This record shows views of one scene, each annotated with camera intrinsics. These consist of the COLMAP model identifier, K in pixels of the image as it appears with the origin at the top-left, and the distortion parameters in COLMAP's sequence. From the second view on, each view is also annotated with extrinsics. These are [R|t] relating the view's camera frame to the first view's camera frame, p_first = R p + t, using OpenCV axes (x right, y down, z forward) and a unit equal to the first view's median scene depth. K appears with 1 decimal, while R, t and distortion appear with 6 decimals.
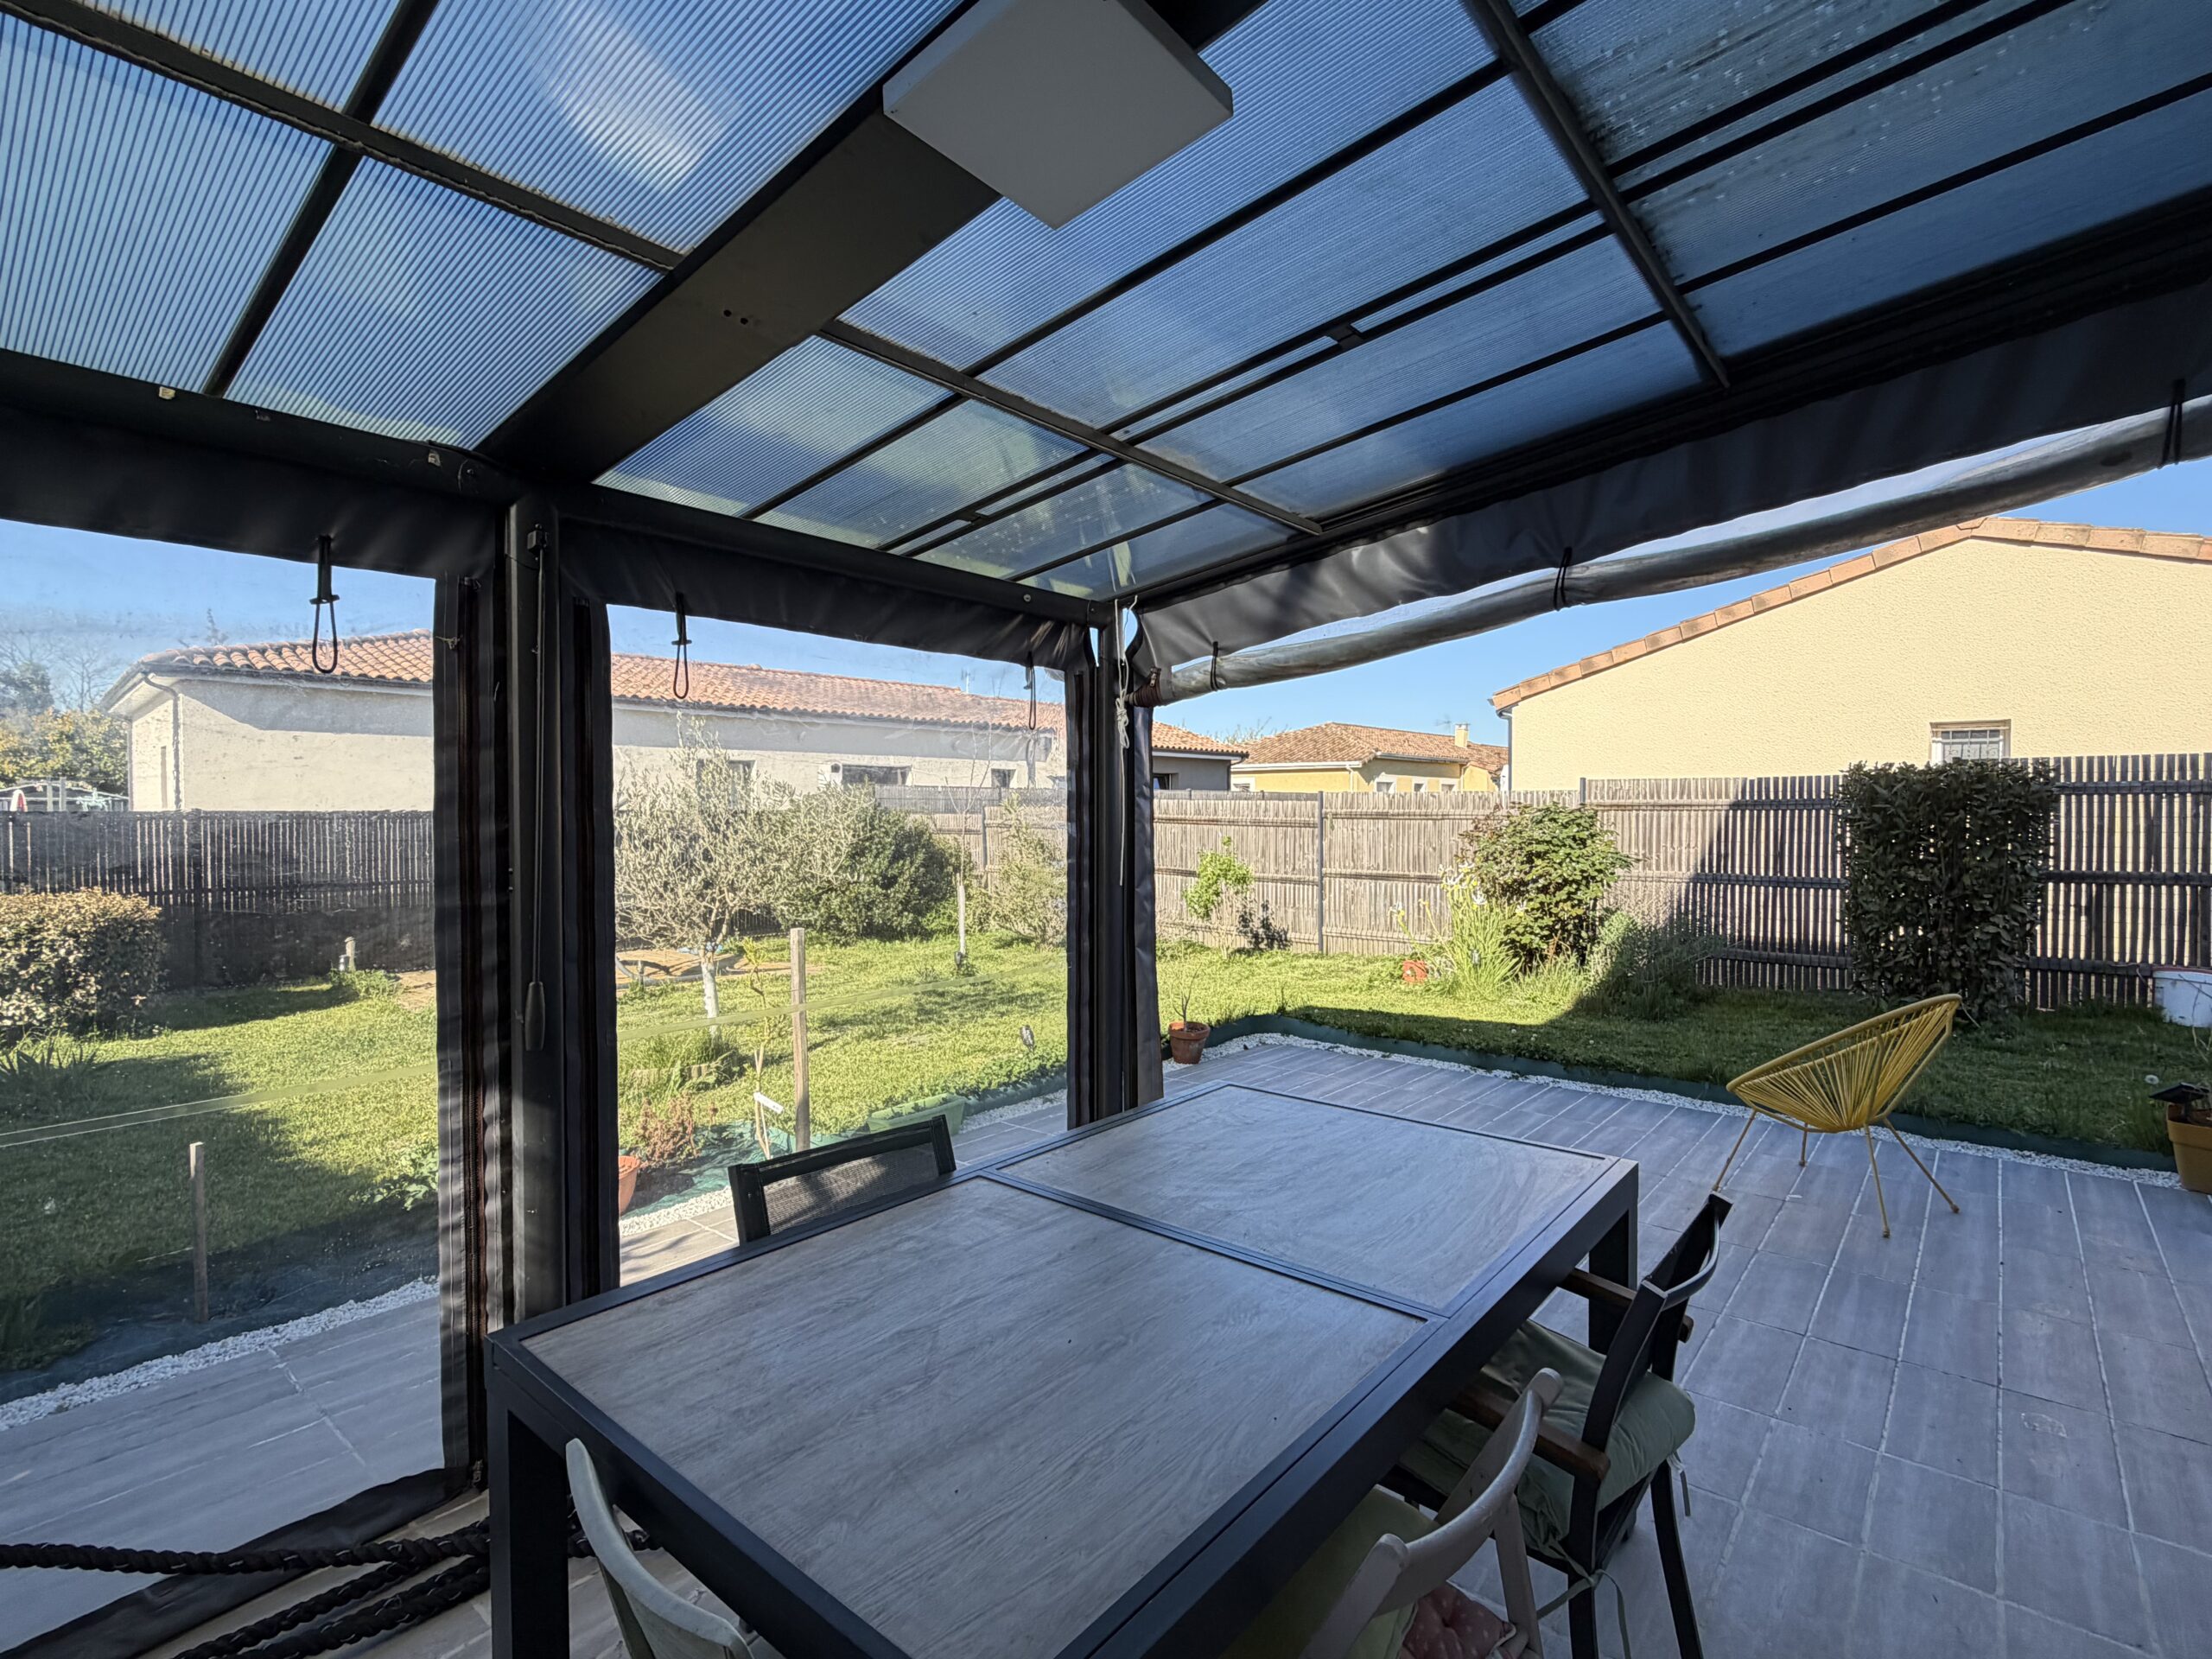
lens RADIAL K [[1051.2, 0, 1106.0], [0, 1051.2, 829.5], [0, 0, 1]] dist [0.002713, -0.000765]
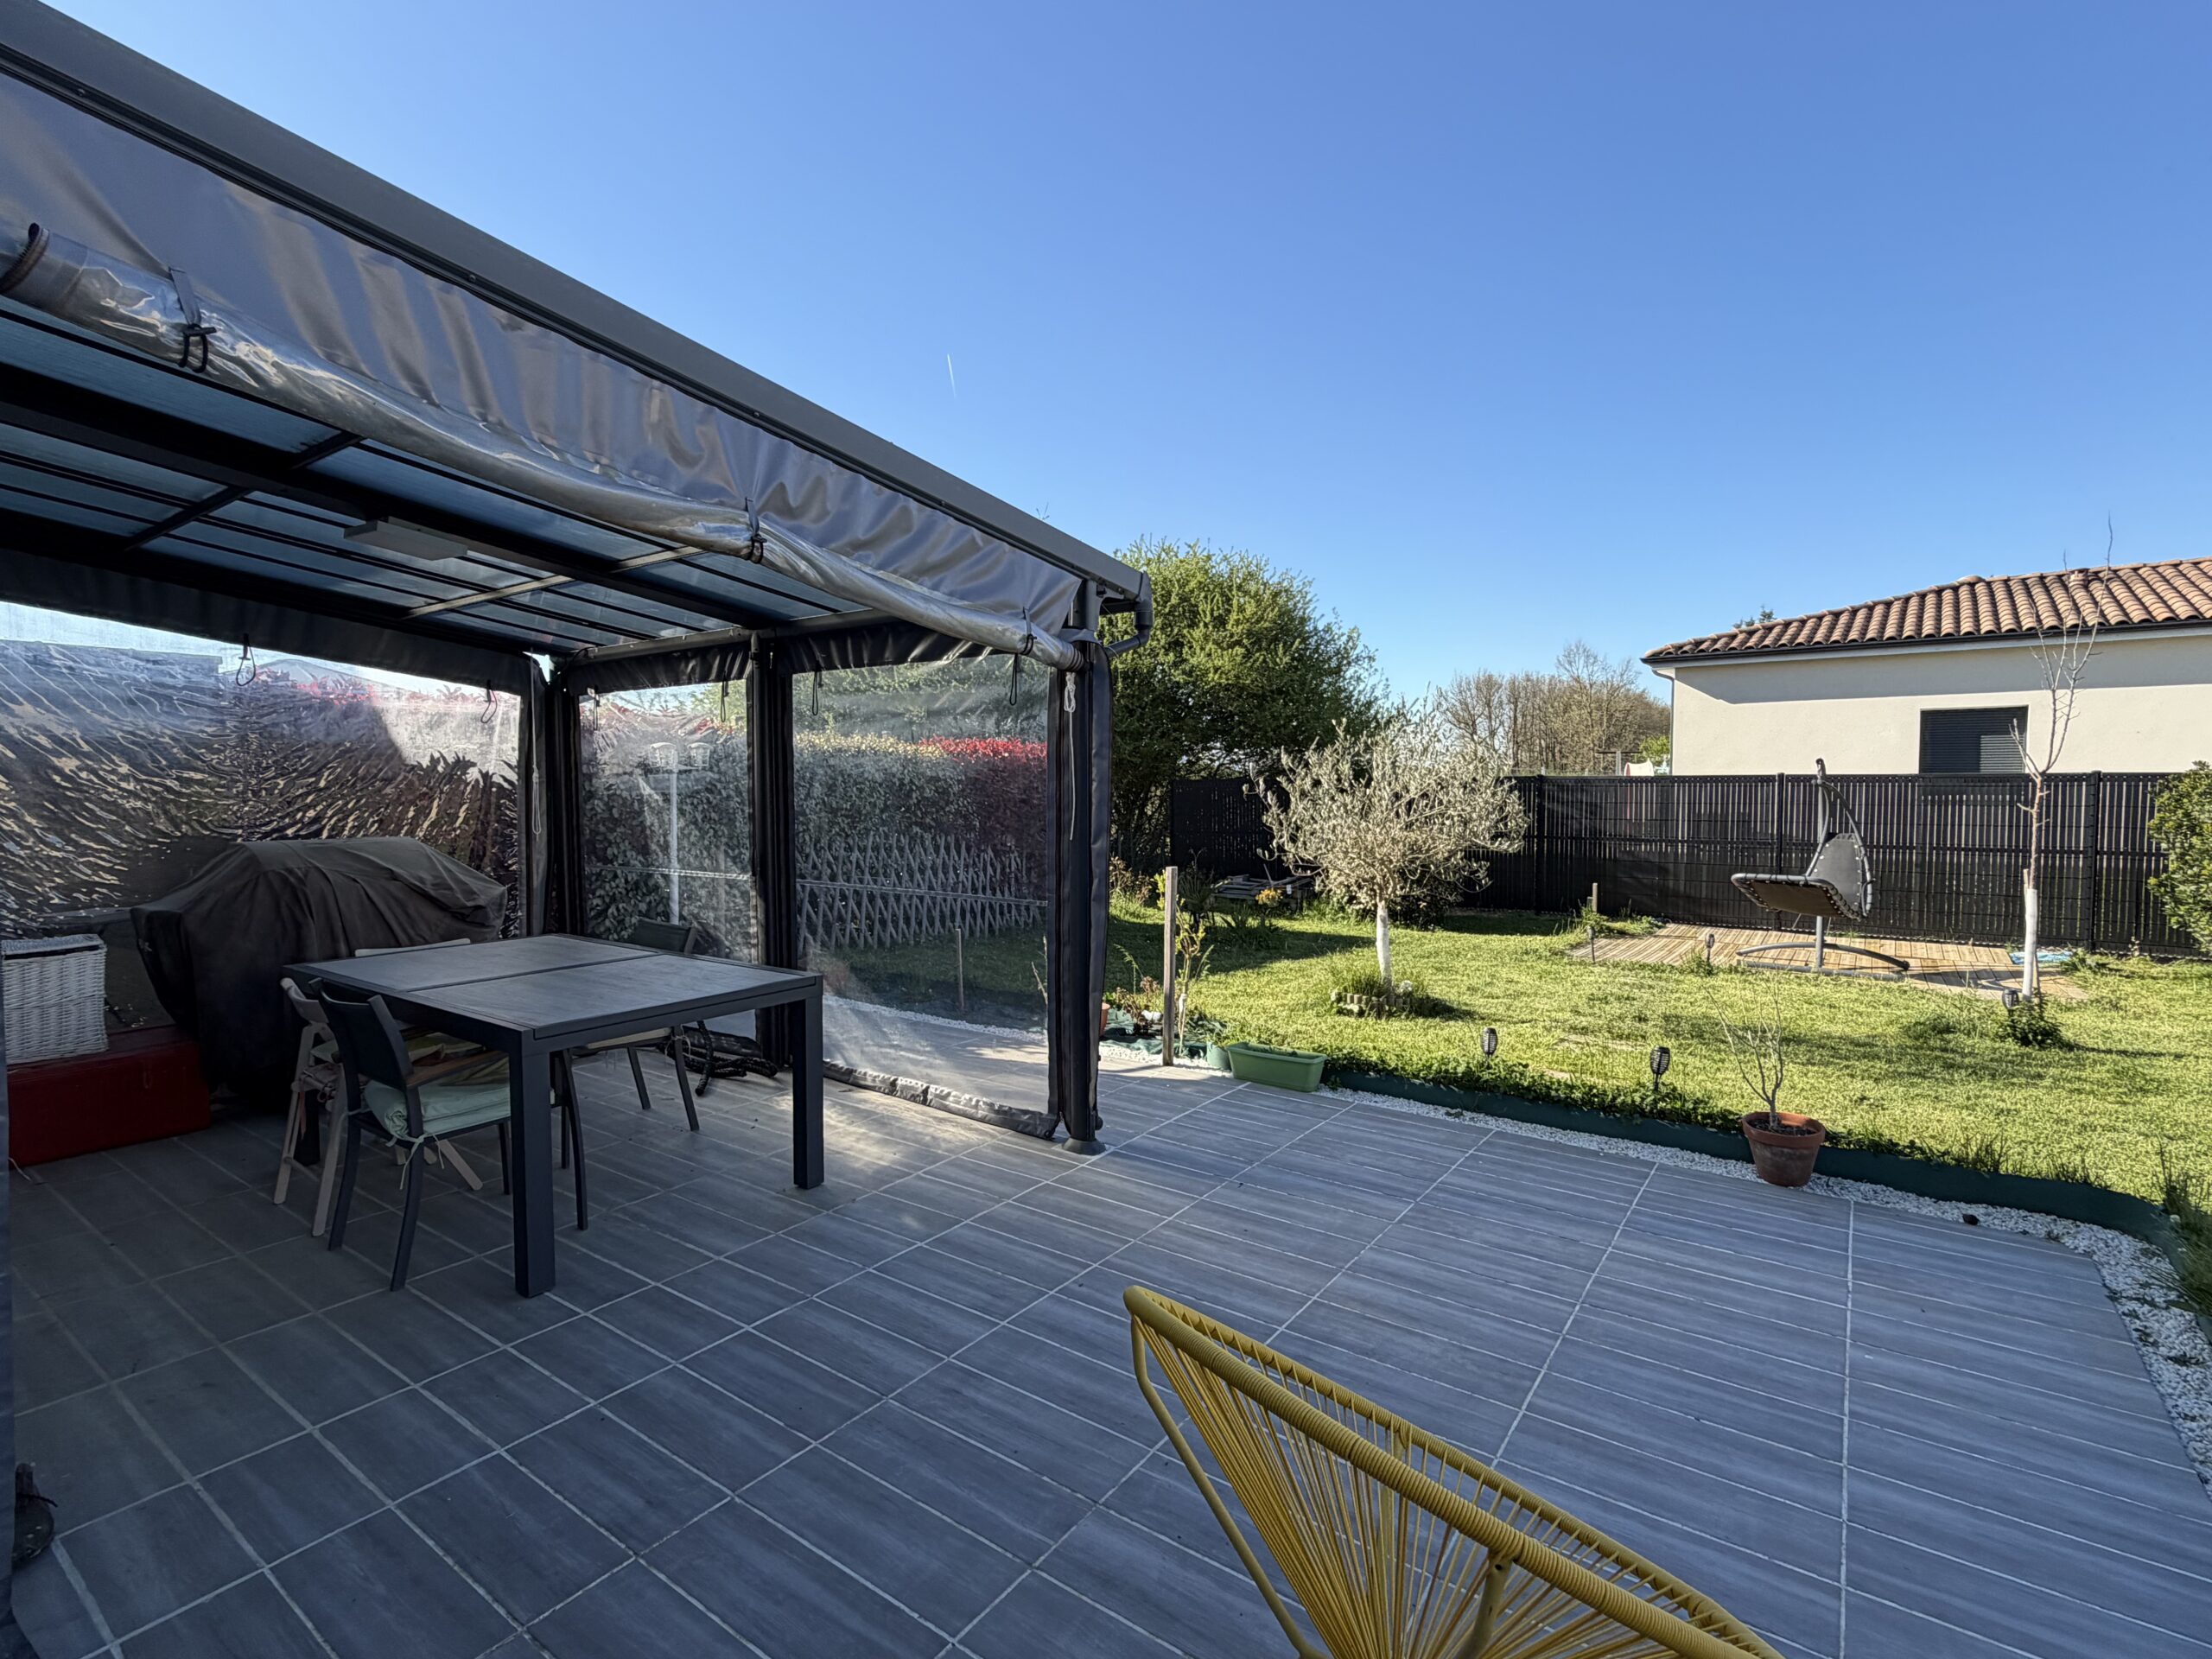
lens RADIAL K [[1051.2, 0, 1106.0], [0, 1051.2, 829.5], [0, 0, 1]] dist [0.002713, -0.000765]
pose [[0.086066, 0.048060, -0.995130, 0.783191], [-0.014909, 0.998786, 0.046947, -0.006795], [0.996178, 0.010796, 0.086678, 0.672061]]
